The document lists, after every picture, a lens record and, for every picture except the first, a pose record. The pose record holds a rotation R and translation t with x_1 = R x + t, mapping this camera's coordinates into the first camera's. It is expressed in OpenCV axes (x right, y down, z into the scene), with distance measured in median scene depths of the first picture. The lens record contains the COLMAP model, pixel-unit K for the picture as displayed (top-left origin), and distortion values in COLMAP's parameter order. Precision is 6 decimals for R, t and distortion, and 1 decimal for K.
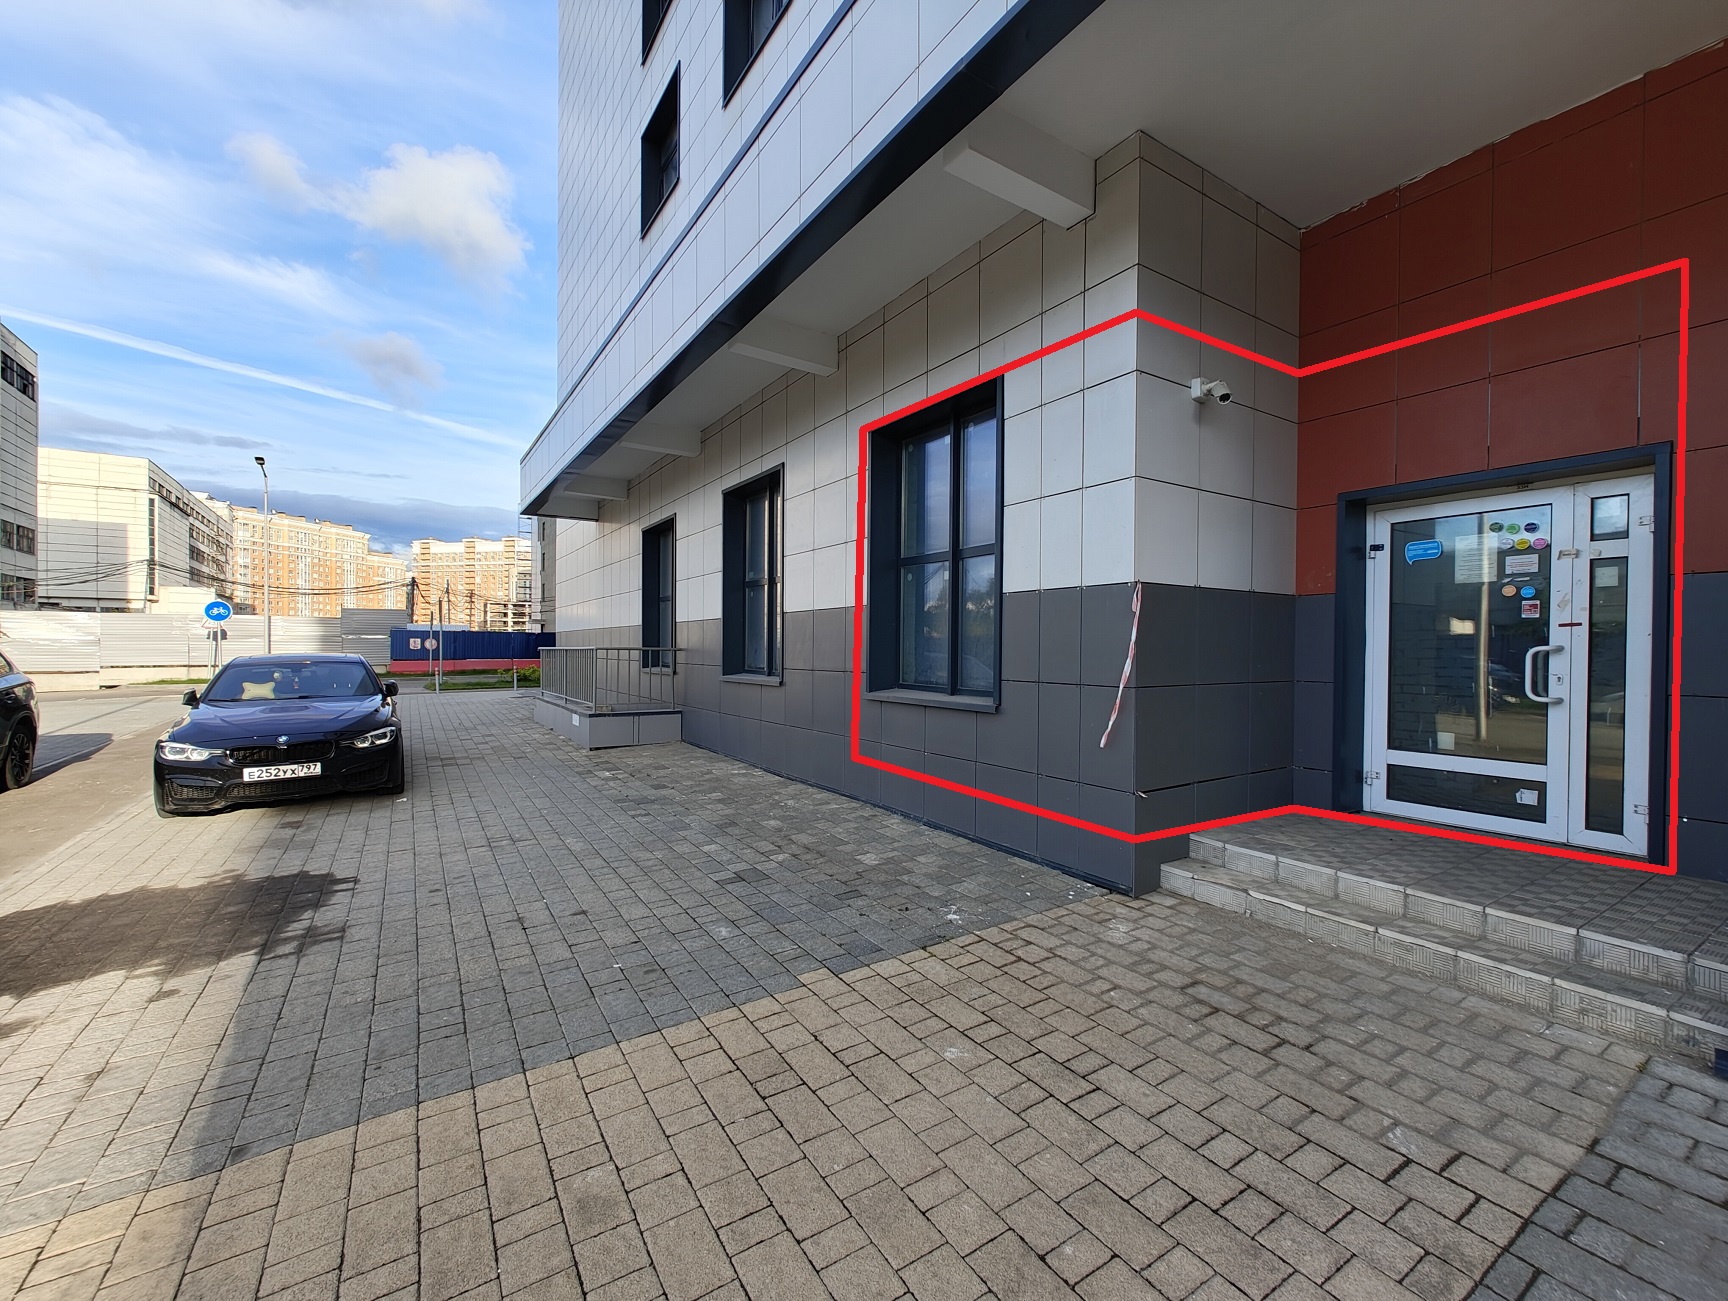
lens RADIAL K [[720.4, 0, 867.5], [0, 720.4, 657.1], [0, 0, 1]] dist [-0.001876, -0.000346]
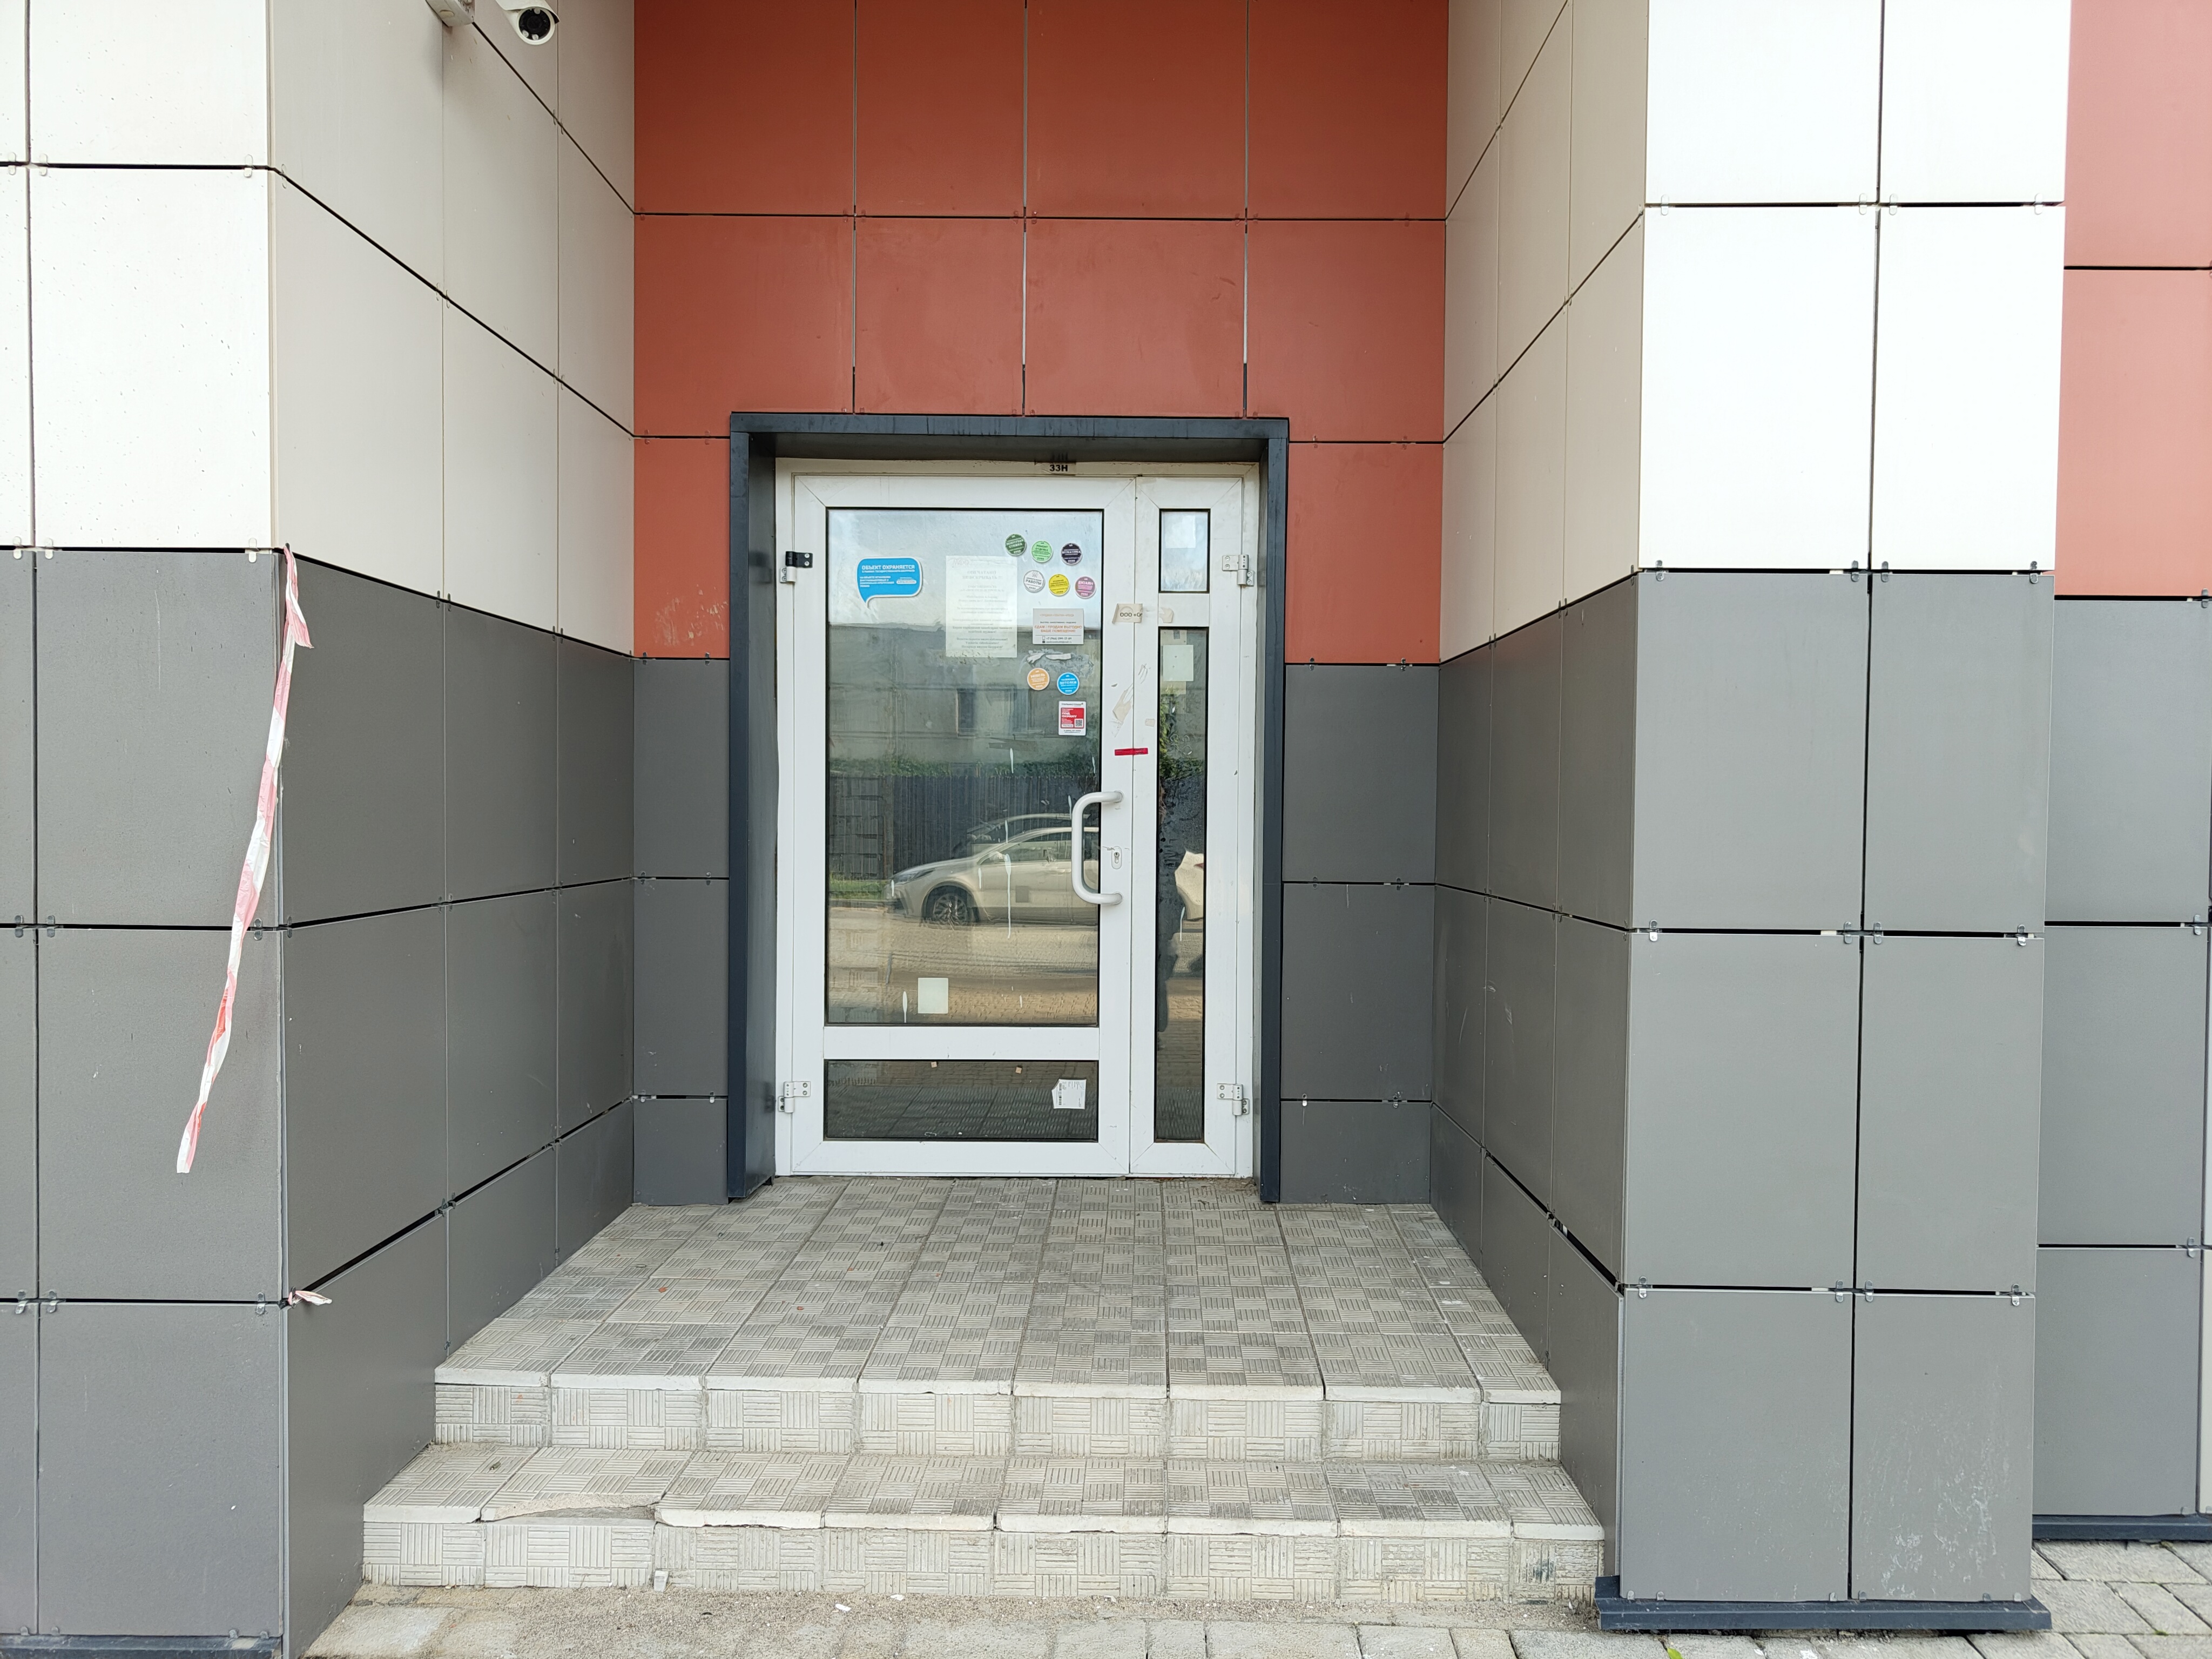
lens RADIAL K [[1524.4, 0, 1112.1], [0, 1524.4, 864.1], [0, 0, 1]] dist [0.001106, -0.001559]
pose [[0.547449, -0.030533, 0.836282, 0.057213], [0.002204, 0.999383, 0.035045, -0.002969], [-0.836836, -0.017342, 0.547179, 0.427551]]
